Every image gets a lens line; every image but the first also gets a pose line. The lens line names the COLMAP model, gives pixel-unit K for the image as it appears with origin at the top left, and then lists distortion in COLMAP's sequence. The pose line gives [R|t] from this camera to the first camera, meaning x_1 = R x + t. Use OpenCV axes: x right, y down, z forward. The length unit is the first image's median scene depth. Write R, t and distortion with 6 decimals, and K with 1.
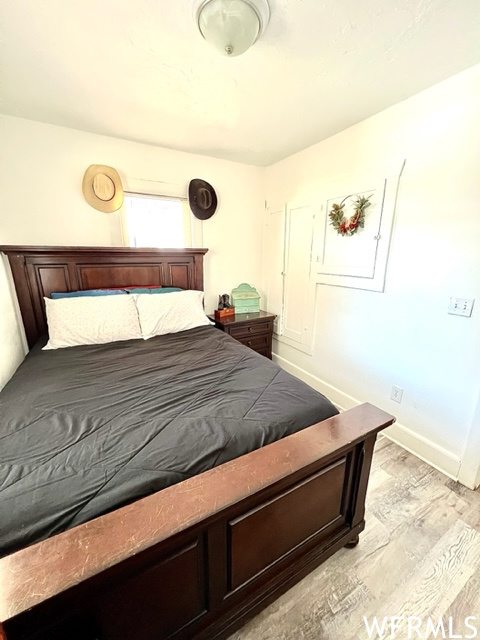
lens RADIAL K [[256.4, 0, 242.2], [0, 256.4, 320.5], [0, 0, 1]] dist [0.001040, -0.000185]
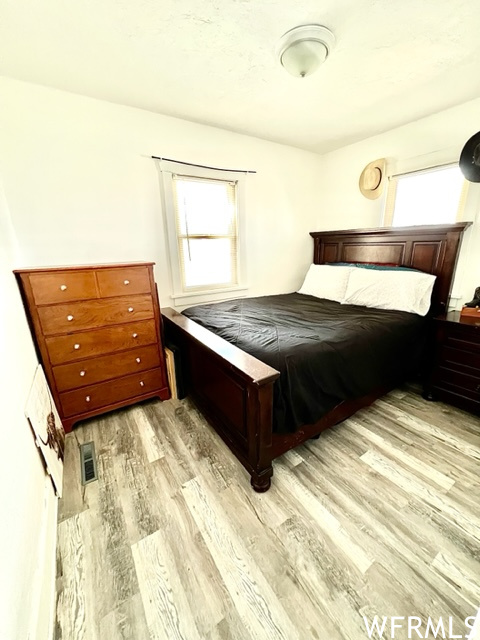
lens RADIAL K [[256.4, 0, 243.2], [0, 256.4, 319.6], [0, 0, 1]] dist [0.001040, -0.000185]
pose [[0.058526, 0.274036, -0.959937, 0.857418], [-0.233009, 0.938775, 0.253788, -0.061903], [0.970712, 0.208821, 0.118795, 0.432732]]
